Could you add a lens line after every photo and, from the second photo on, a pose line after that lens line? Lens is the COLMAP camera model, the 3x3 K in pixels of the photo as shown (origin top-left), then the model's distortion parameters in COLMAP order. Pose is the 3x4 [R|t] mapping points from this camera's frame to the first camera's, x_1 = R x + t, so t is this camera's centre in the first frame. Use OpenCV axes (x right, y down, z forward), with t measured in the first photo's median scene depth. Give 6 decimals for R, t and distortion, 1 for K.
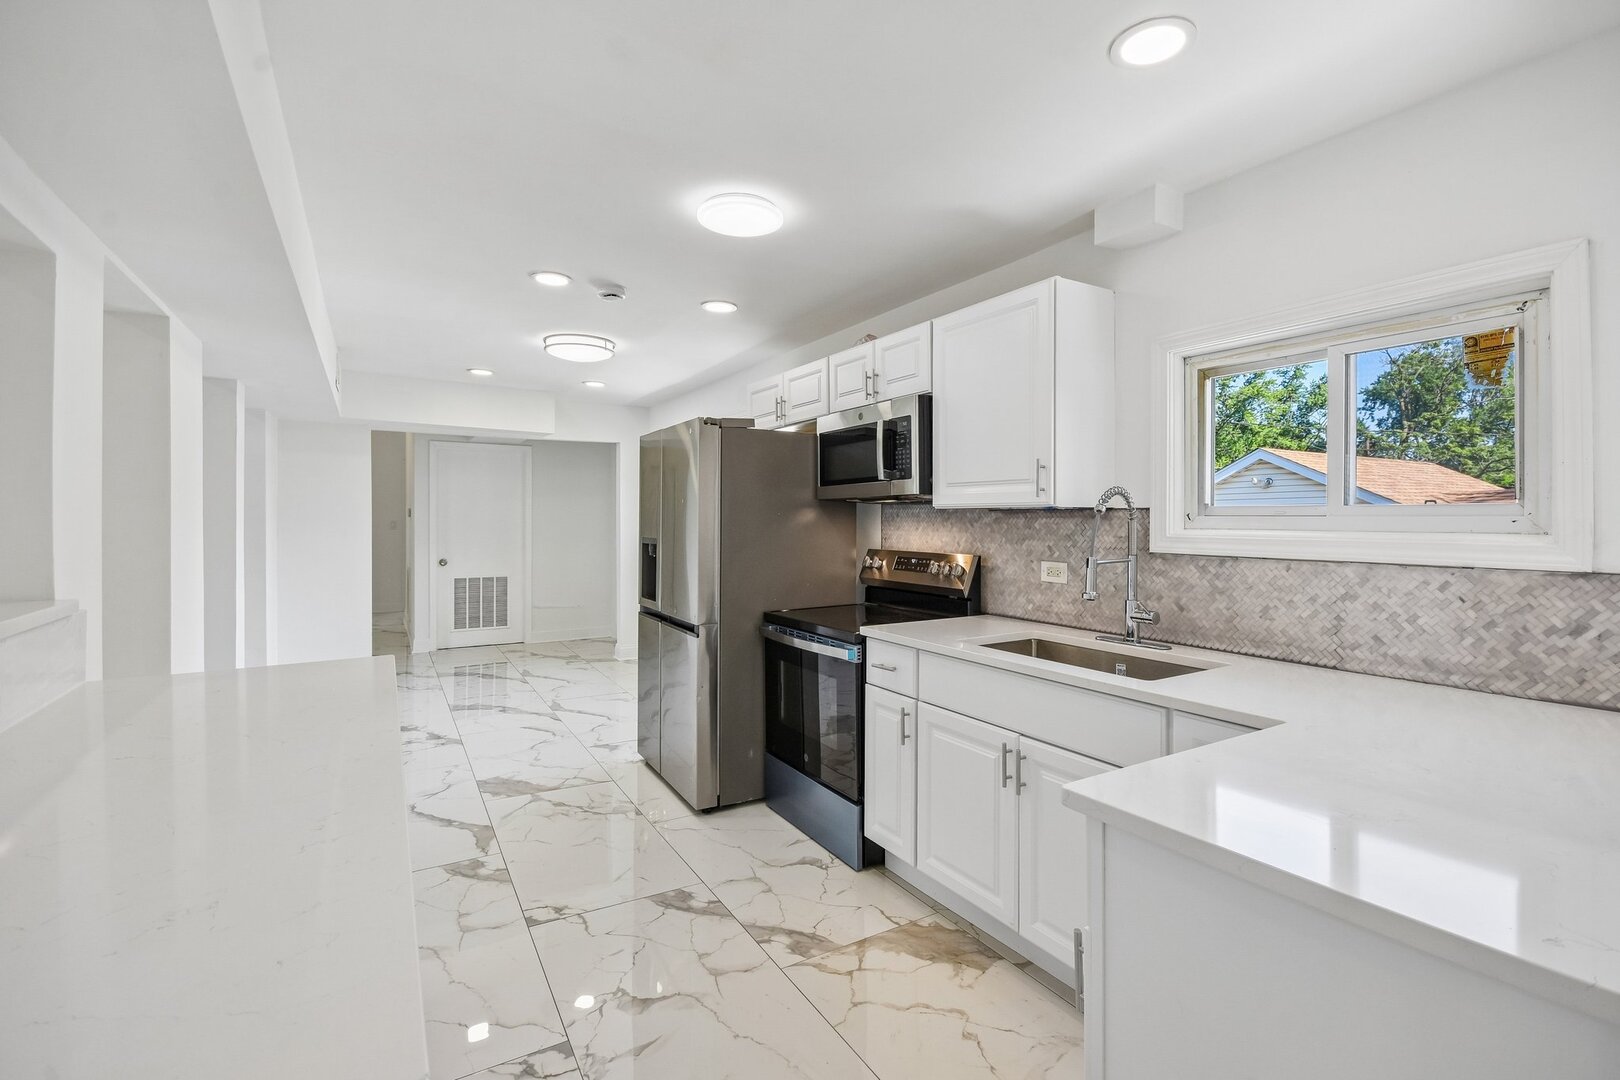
lens RADIAL K [[729.7, 0, 821.4], [0, 729.7, 519.5], [0, 0, 1]] dist [0.000231, -0.004594]
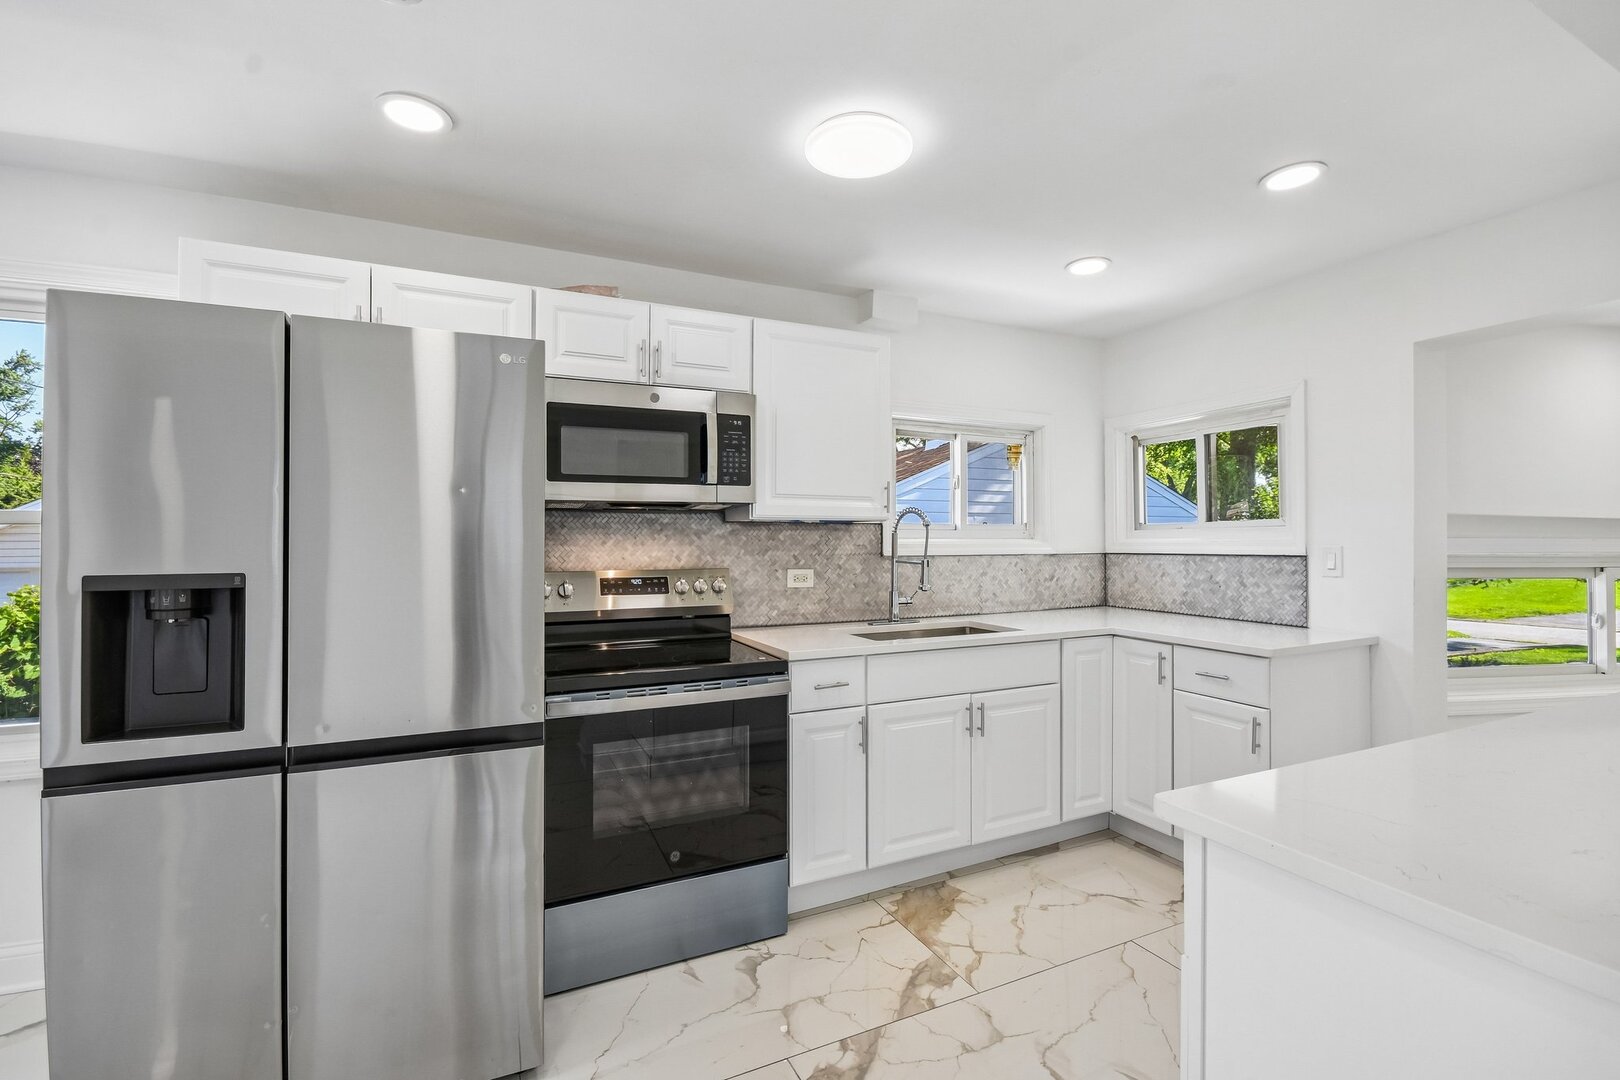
lens RADIAL K [[729.7, 0, 817.1], [0, 729.7, 531.7], [0, 0, 1]] dist [0.000231, -0.004594]
pose [[0.090255, 0.006379, 0.995898, -0.916755], [0.000600, 0.999979, -0.006459, 0.008146], [-0.995918, 0.001180, 0.090249, 0.989064]]
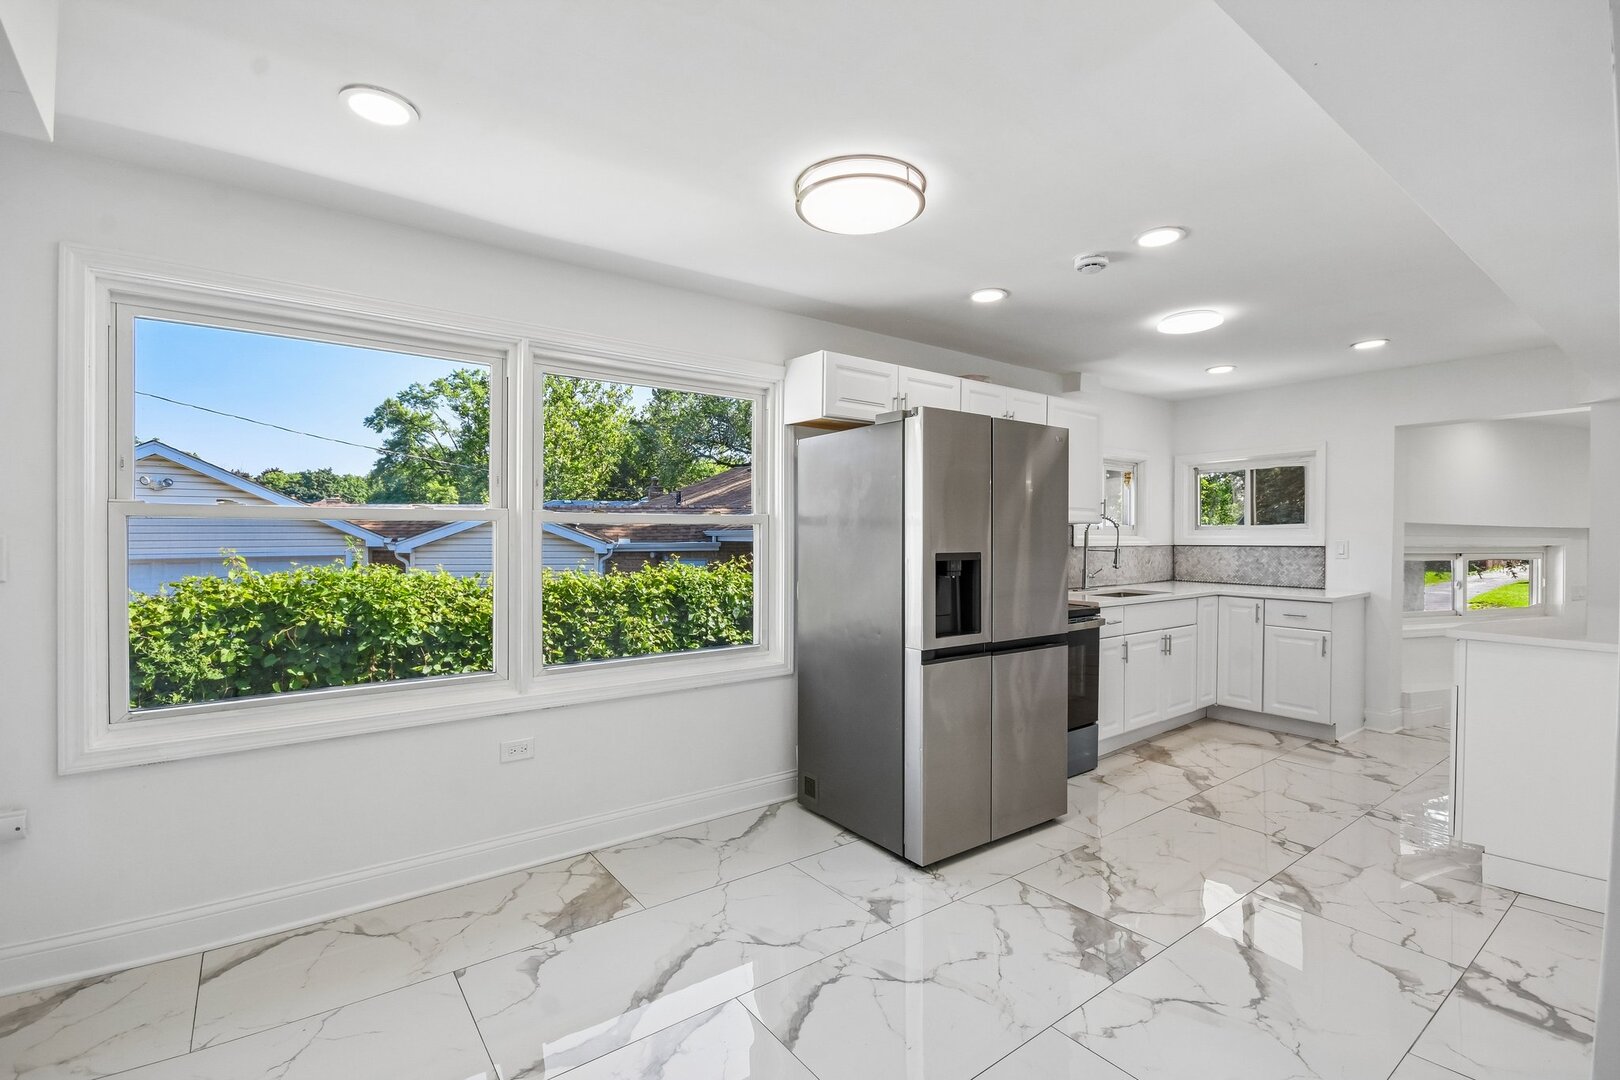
lens RADIAL K [[729.7, 0, 808.4], [0, 729.7, 542.5], [0, 0, 1]] dist [0.000231, -0.004594]
pose [[-0.104230, -0.014263, 0.994451, -1.515569], [-0.004213, 0.999895, 0.013899, 0.007935], [-0.994544, -0.002741, -0.104279, 1.944839]]
